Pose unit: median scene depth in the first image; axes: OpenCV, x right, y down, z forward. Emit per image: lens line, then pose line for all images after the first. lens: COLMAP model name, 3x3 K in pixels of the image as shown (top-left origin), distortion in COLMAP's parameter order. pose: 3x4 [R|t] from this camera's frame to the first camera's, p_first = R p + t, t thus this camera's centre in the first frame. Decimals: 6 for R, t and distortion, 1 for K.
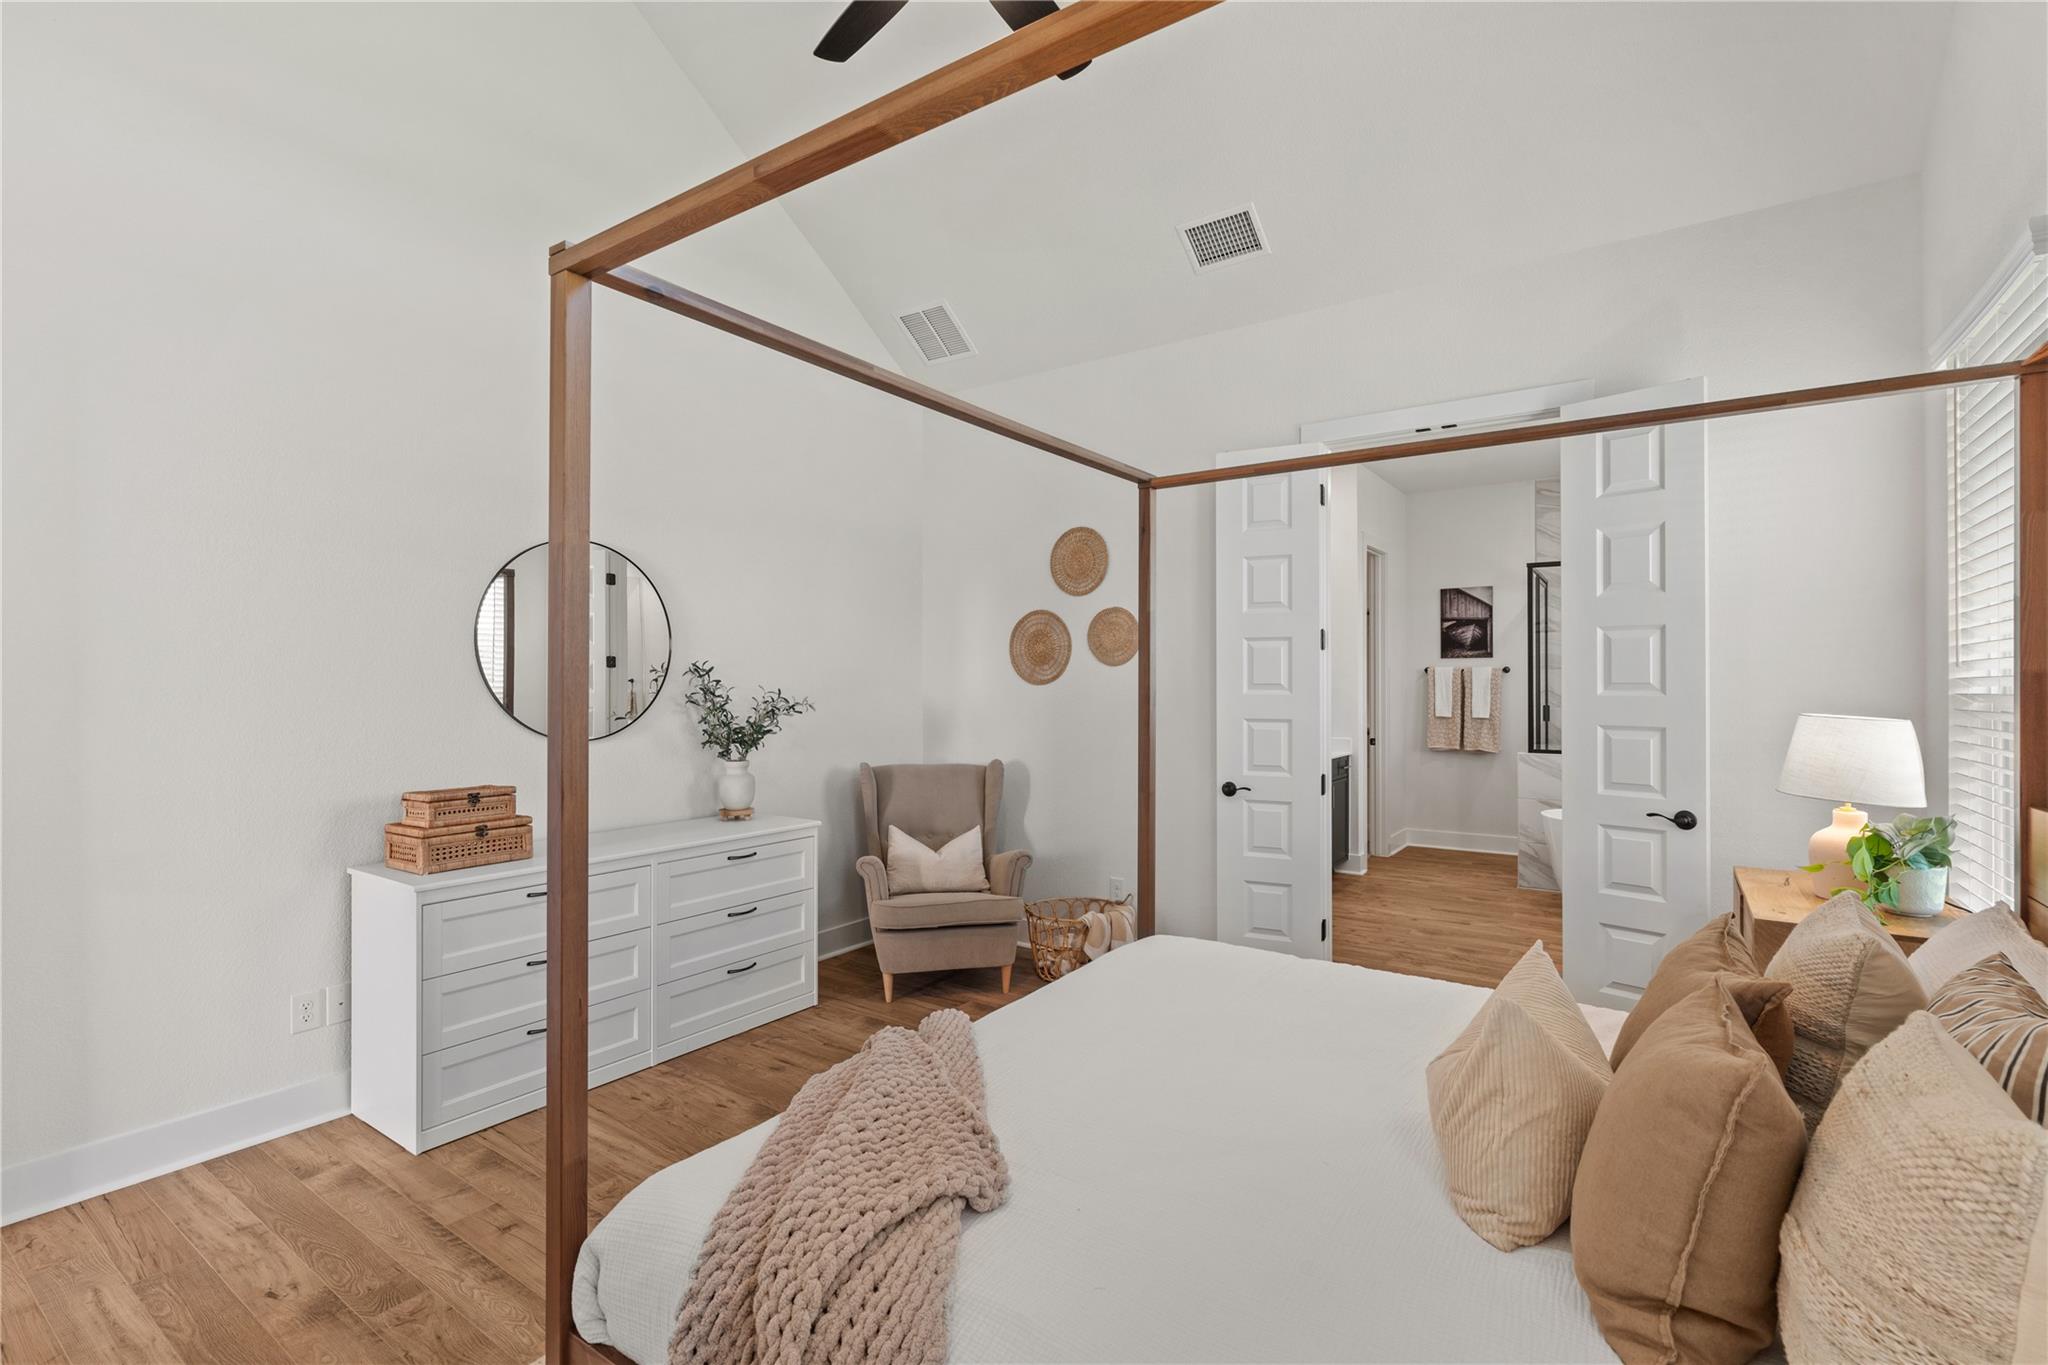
lens RADIAL K [[924.5, 0, 1016.7], [0, 924.5, 684.3], [0, 0, 1]] dist [-0.004354, 0.002792]
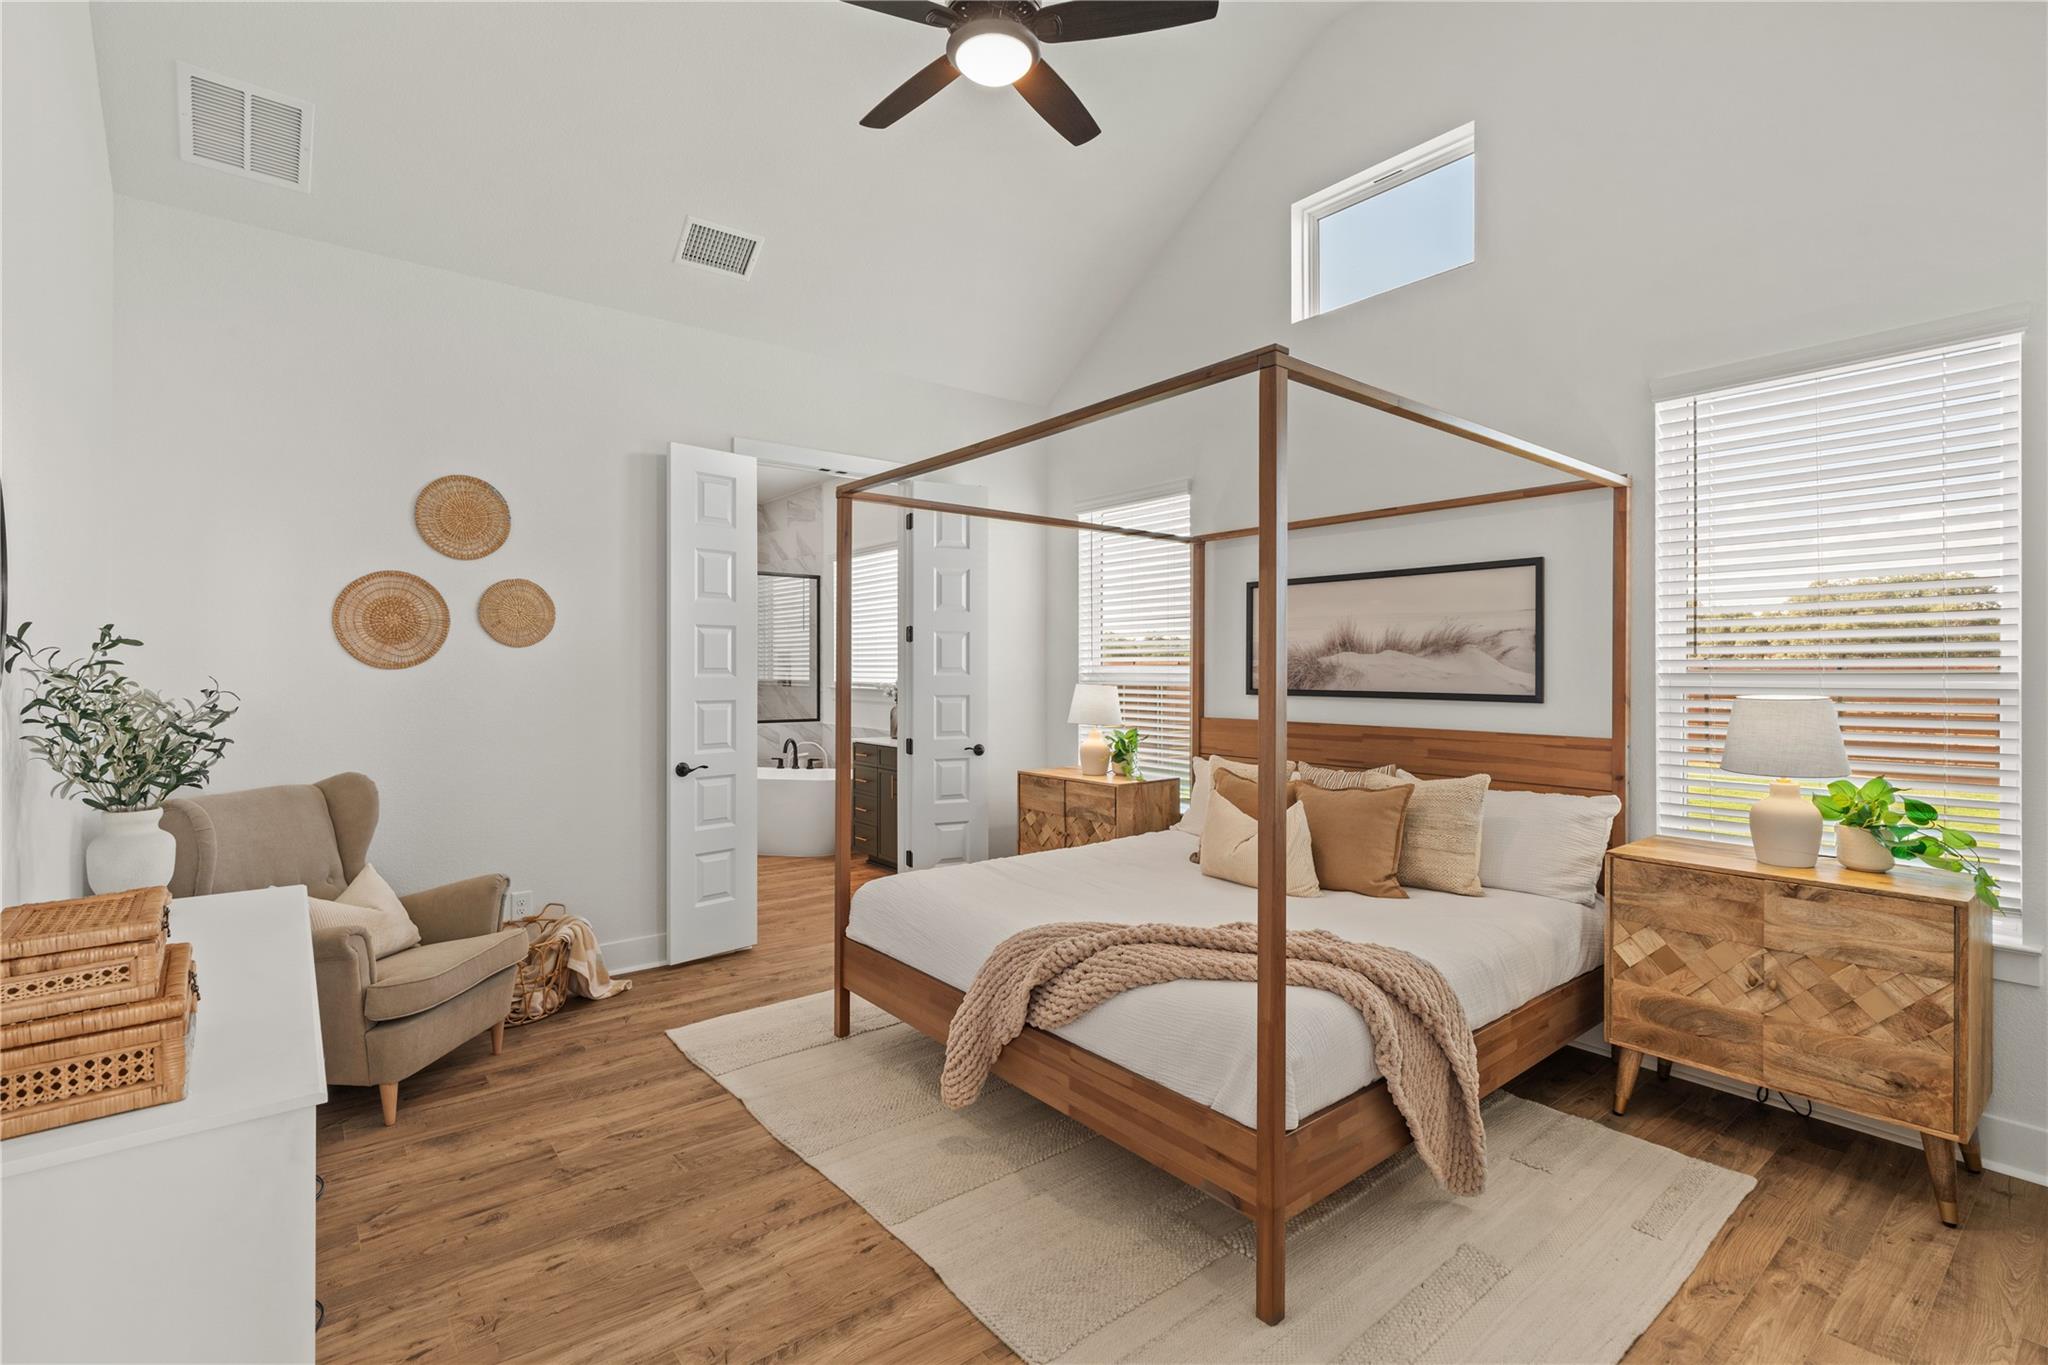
lens RADIAL K [[924.5, 0, 1014.3], [0, 924.5, 674.5], [0, 0, 1]] dist [-0.004354, 0.002792]
pose [[0.290207, -0.000737, 0.956964, -0.656979], [0.005362, 0.999985, -0.000855, 0.009893], [-0.956949, 0.005379, 0.290207, 0.346176]]
